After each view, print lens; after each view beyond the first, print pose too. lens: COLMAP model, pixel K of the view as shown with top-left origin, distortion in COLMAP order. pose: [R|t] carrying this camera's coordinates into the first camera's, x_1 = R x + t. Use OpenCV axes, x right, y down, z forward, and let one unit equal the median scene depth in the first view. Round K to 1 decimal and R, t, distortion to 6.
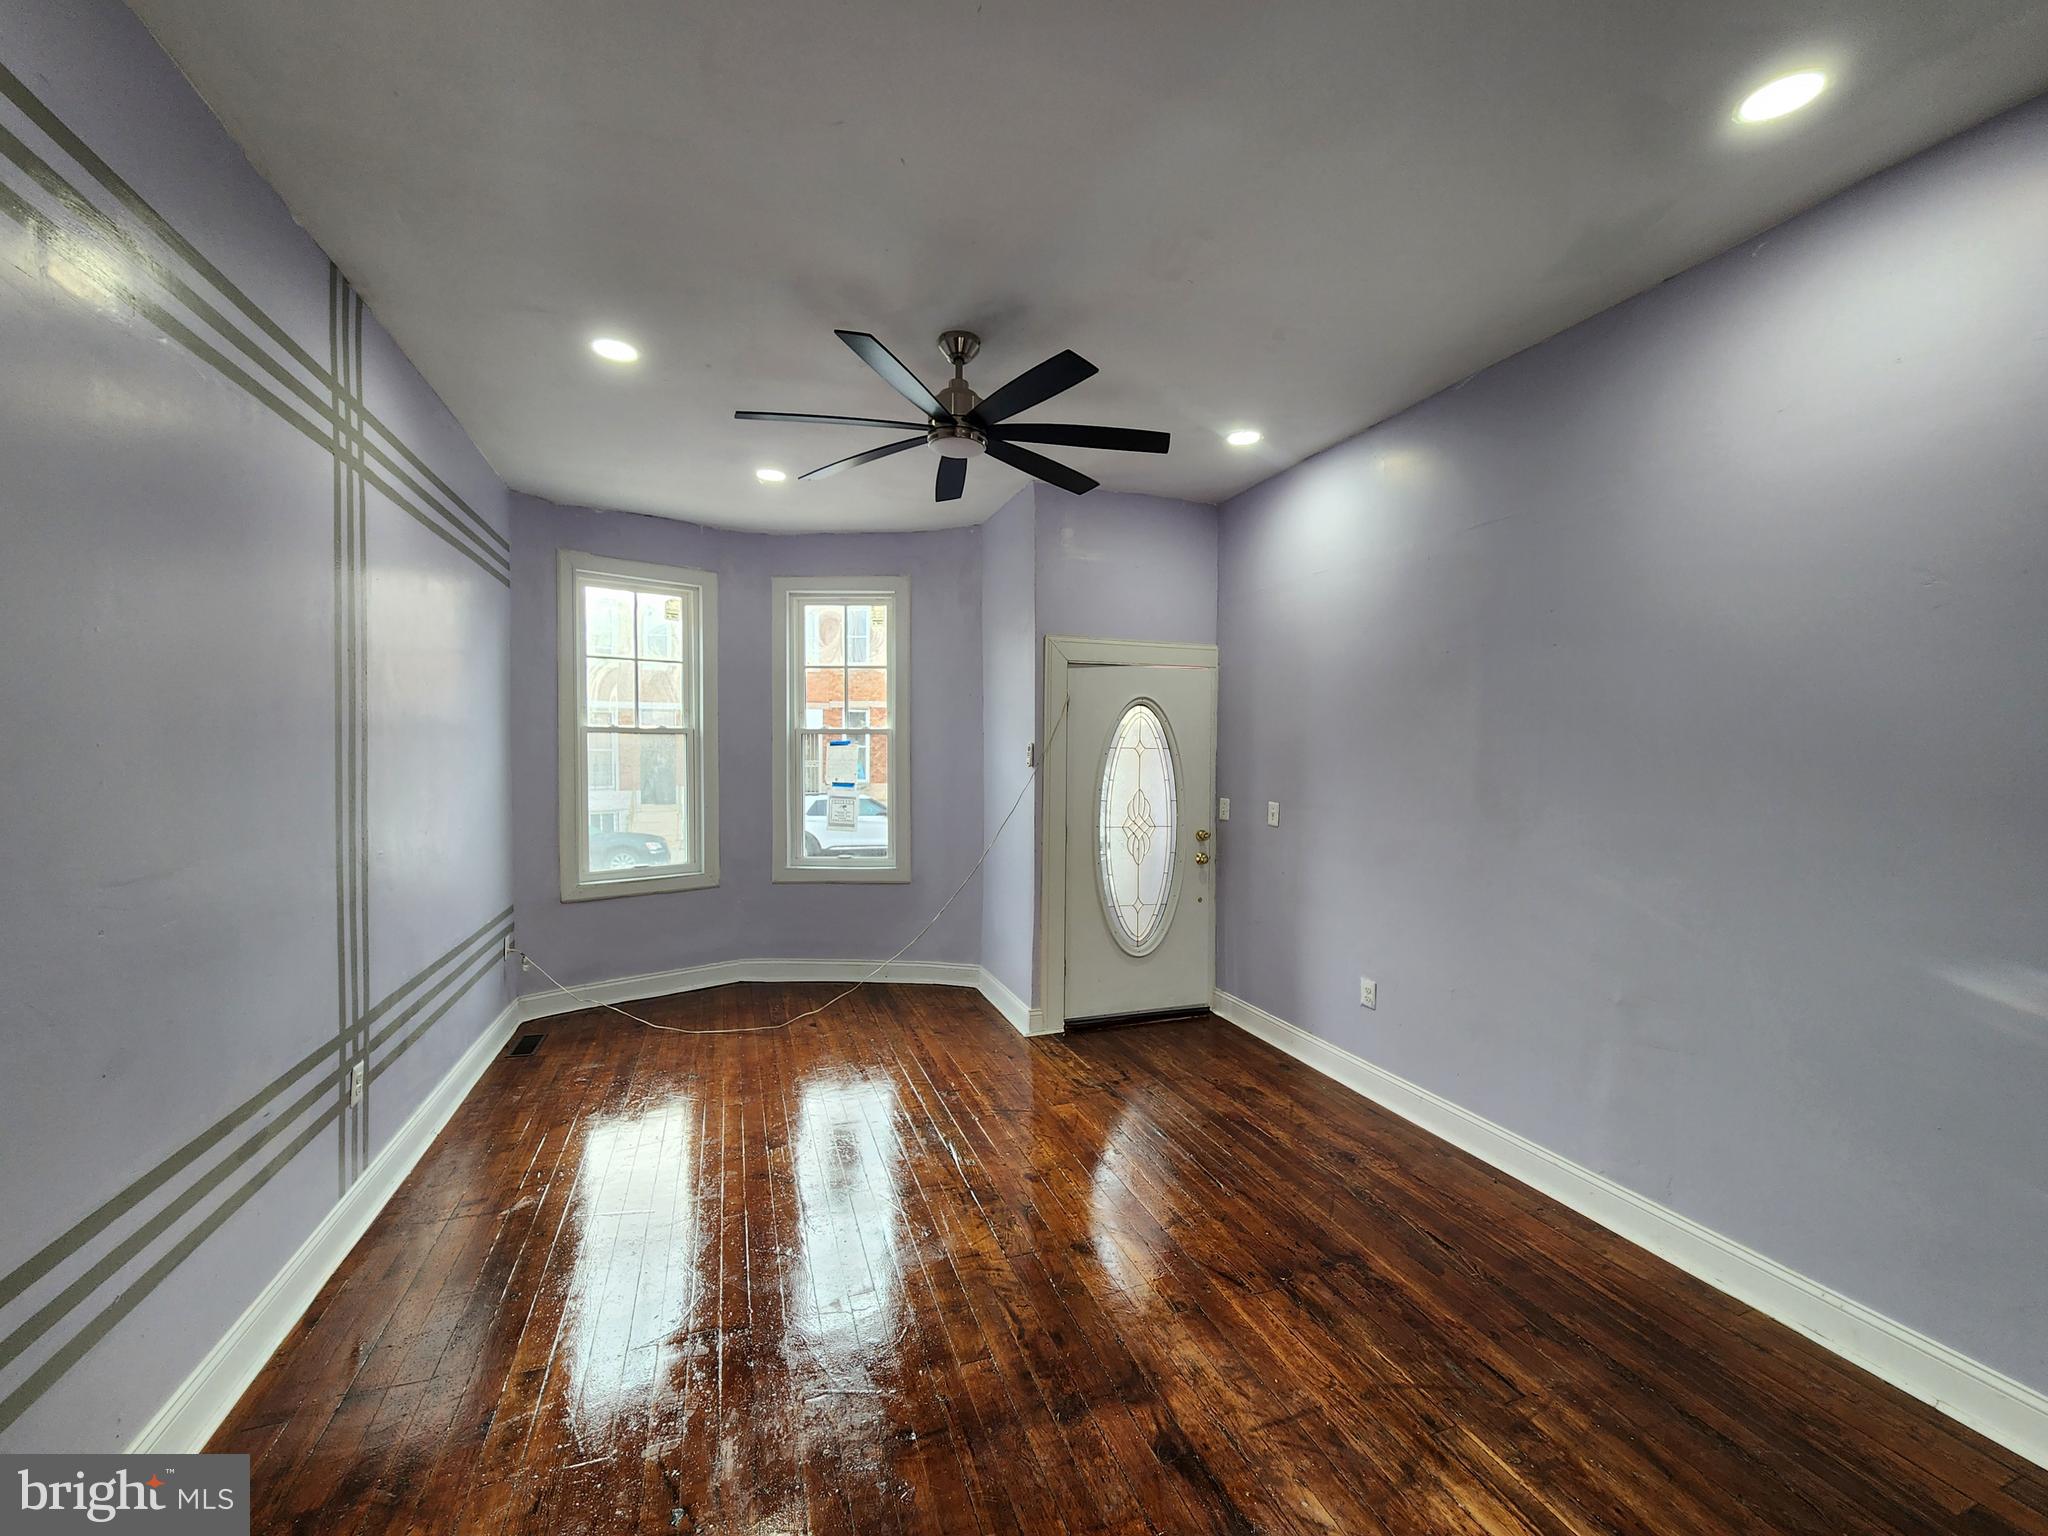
lens RADIAL K [[845.3, 0, 1040.2], [0, 845.3, 771.6], [0, 0, 1]] dist [-0.003890, 0.001395]
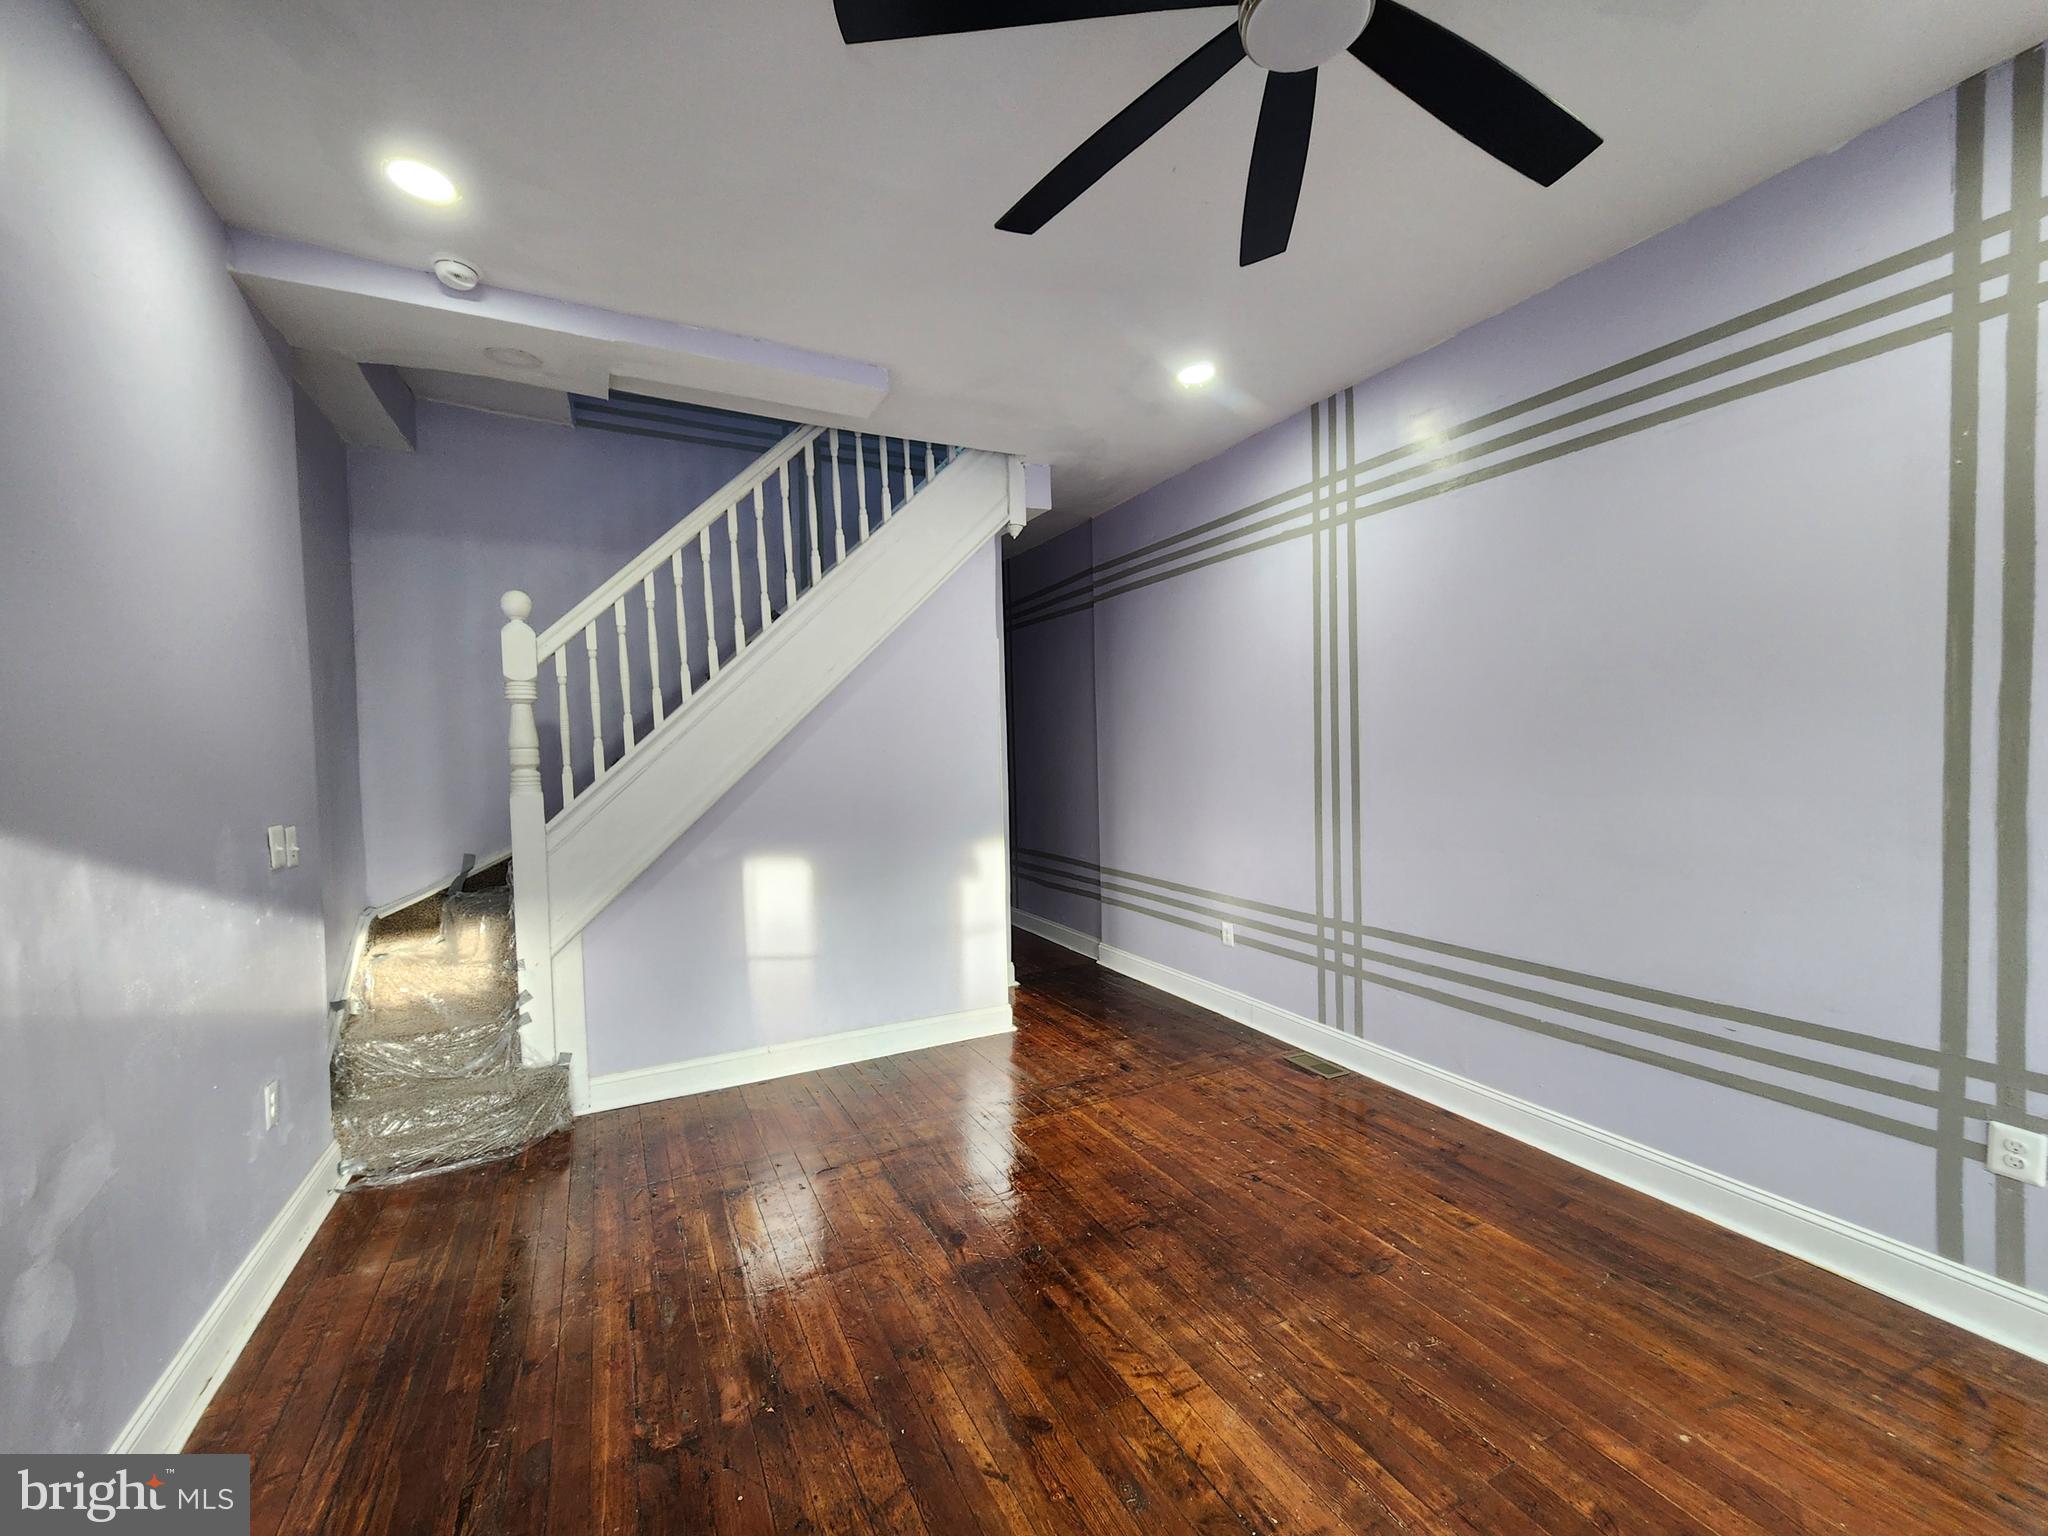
lens RADIAL K [[845.3, 0, 1040.2], [0, 845.3, 771.6], [0, 0, 1]] dist [-0.003890, 0.001395]
pose [[-0.992091, 0.024330, -0.123137, 0.139687], [0.018245, 0.998567, 0.050308, -0.013159], [0.124185, 0.047663, -0.991114, 1.954690]]
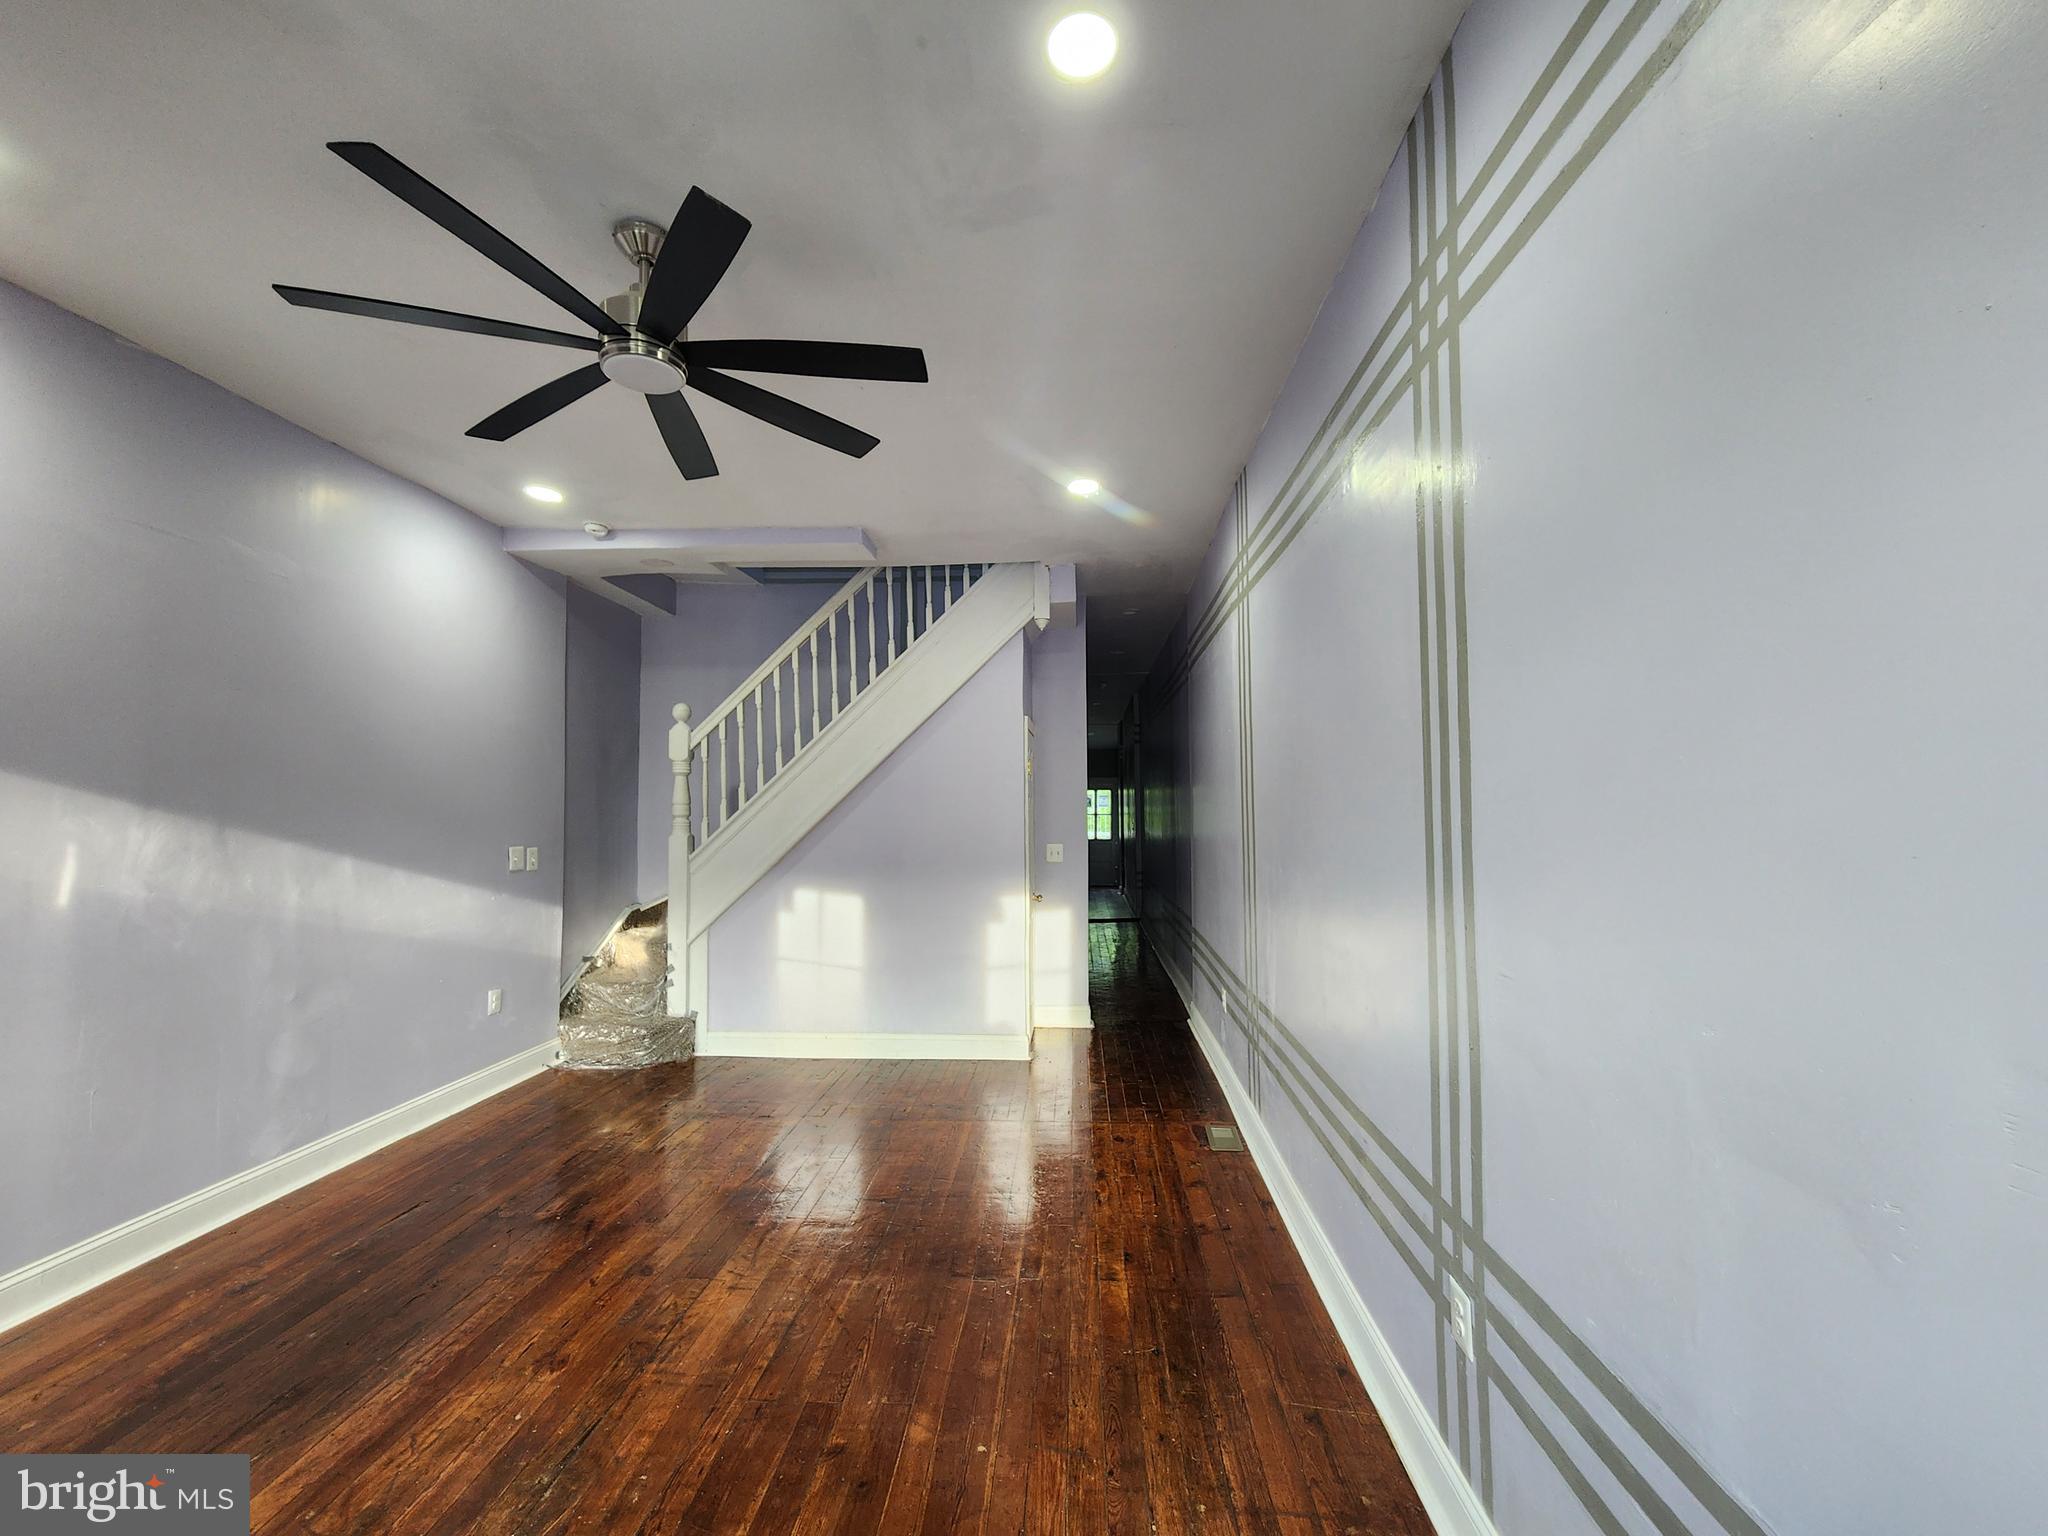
lens RADIAL K [[845.3, 0, 1040.2], [0, 845.3, 771.6], [0, 0, 1]] dist [-0.003890, 0.001395]
pose [[-0.917086, 0.017030, 0.398326, -0.967913], [0.009936, 0.999753, -0.019868, -0.030423], [-0.398566, -0.014263, -0.917029, 2.073918]]
